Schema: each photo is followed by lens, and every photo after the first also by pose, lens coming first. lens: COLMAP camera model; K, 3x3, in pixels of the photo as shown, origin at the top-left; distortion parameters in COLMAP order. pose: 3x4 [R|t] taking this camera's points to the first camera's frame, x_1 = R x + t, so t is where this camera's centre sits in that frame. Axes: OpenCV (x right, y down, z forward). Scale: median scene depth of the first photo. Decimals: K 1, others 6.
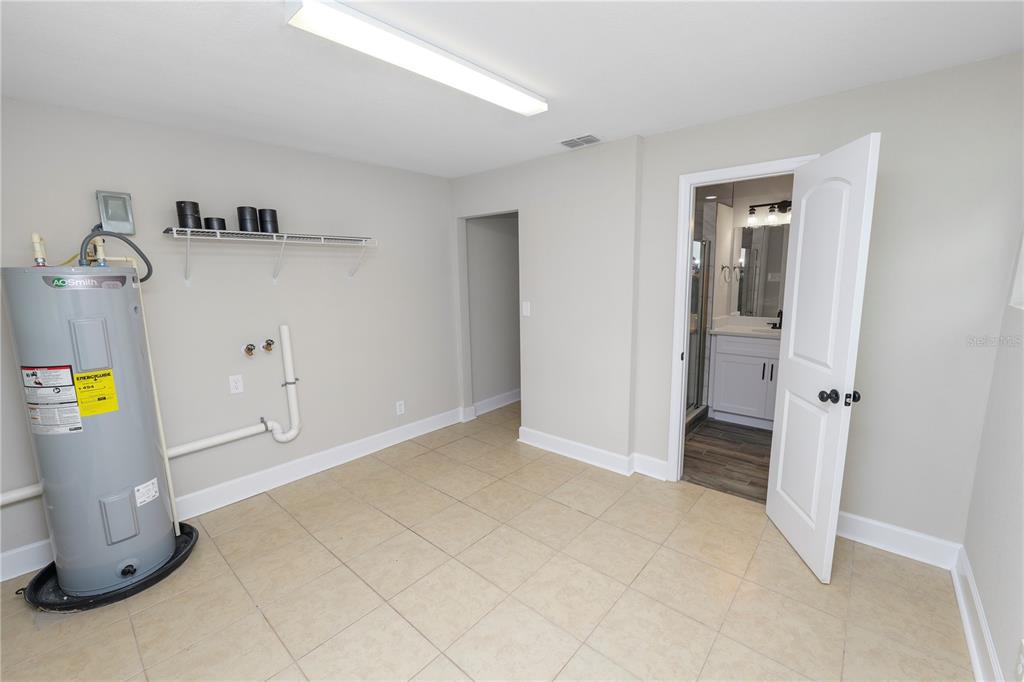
lens RADIAL K [[417.9, 0, 511.4], [0, 417.9, 338.2], [0, 0, 1]] dist [-0.006576, 0.000292]
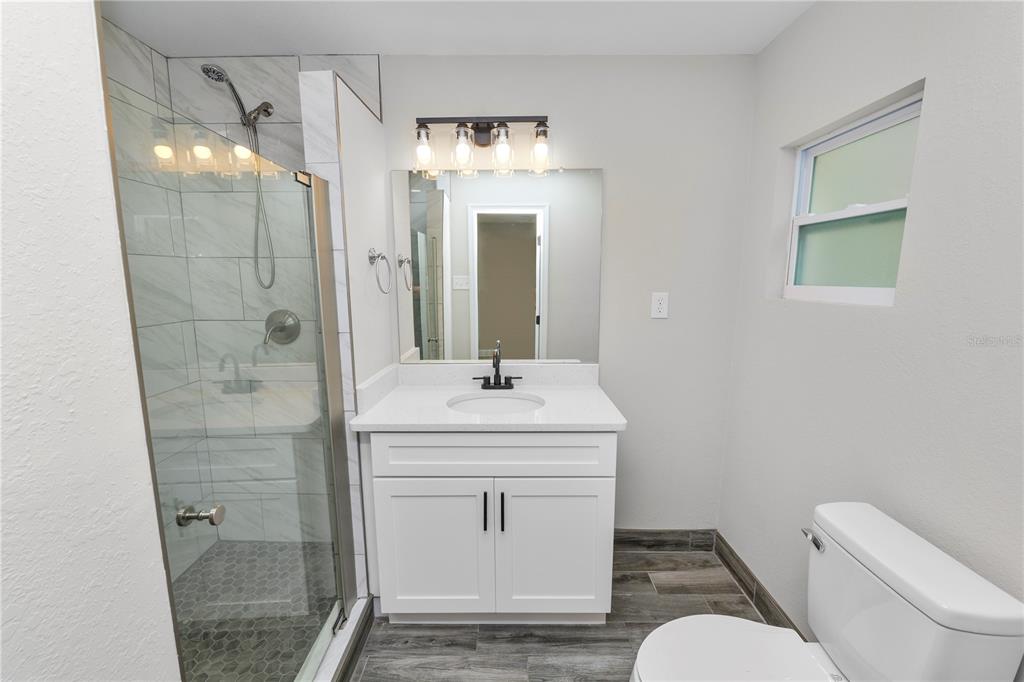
lens RADIAL K [[417.9, 0, 509.3], [0, 417.9, 338.7], [0, 0, 1]] dist [-0.006576, 0.000292]
pose [[0.756728, -0.093742, 0.646974, 0.338390], [0.090144, 0.995174, 0.038758, -0.092703], [-0.647485, 0.028992, 0.761526, 0.604615]]
